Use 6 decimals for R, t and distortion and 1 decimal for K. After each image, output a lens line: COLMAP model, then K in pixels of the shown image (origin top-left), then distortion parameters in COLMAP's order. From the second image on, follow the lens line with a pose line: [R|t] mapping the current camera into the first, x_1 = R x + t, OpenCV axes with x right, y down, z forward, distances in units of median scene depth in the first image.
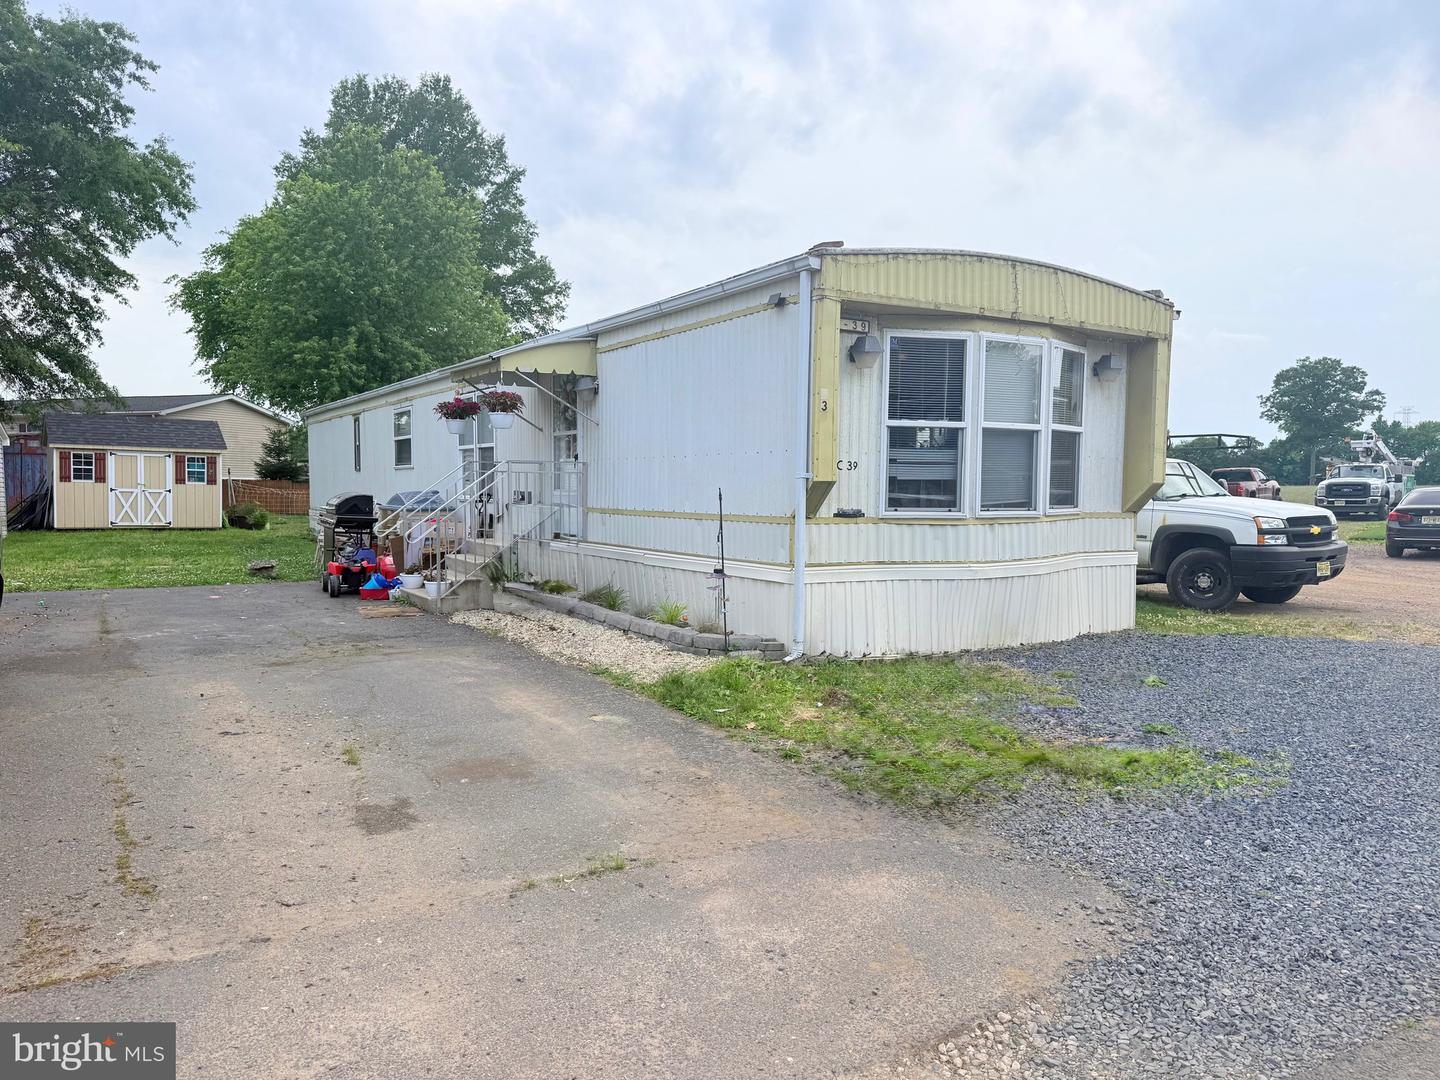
lens RADIAL K [[986.0, 0, 715.2], [0, 986.0, 541.1], [0, 0, 1]] dist [0.010060, -0.014070]
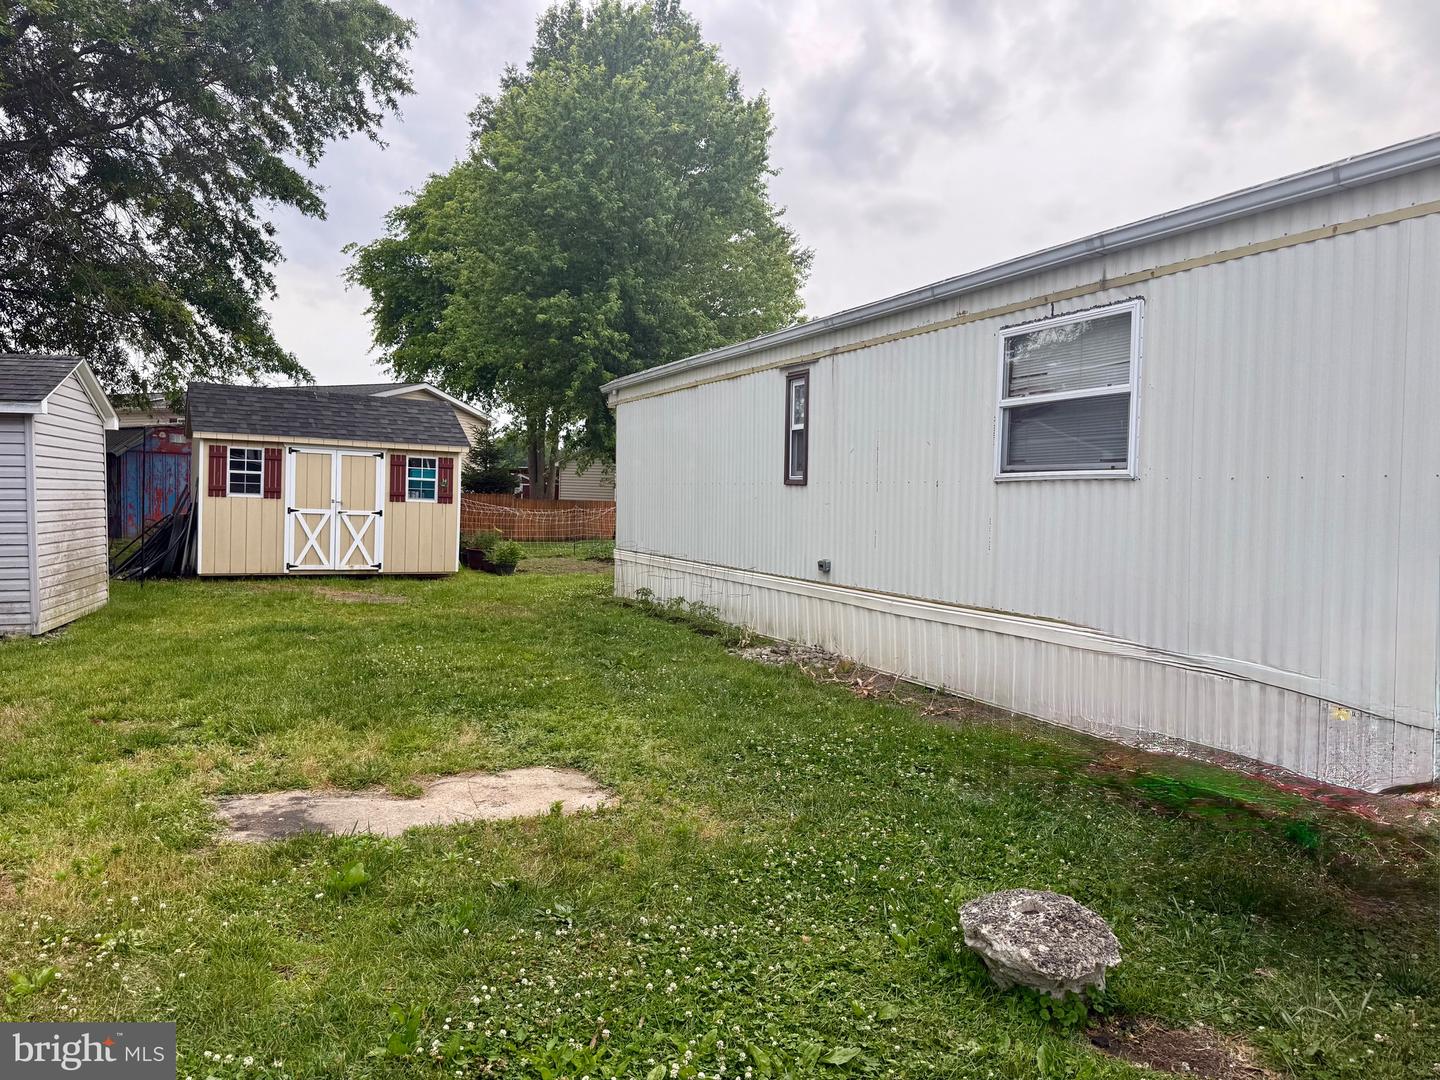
lens RADIAL K [[986.0, 0, 726.1], [0, 986.0, 542.6], [0, 0, 1]] dist [0.010060, -0.014070]
pose [[0.993667, 0.018157, -0.110890, -0.253866], [-0.019602, 0.999736, -0.011957, -0.027514], [0.110644, 0.014055, 0.993761, 0.391507]]
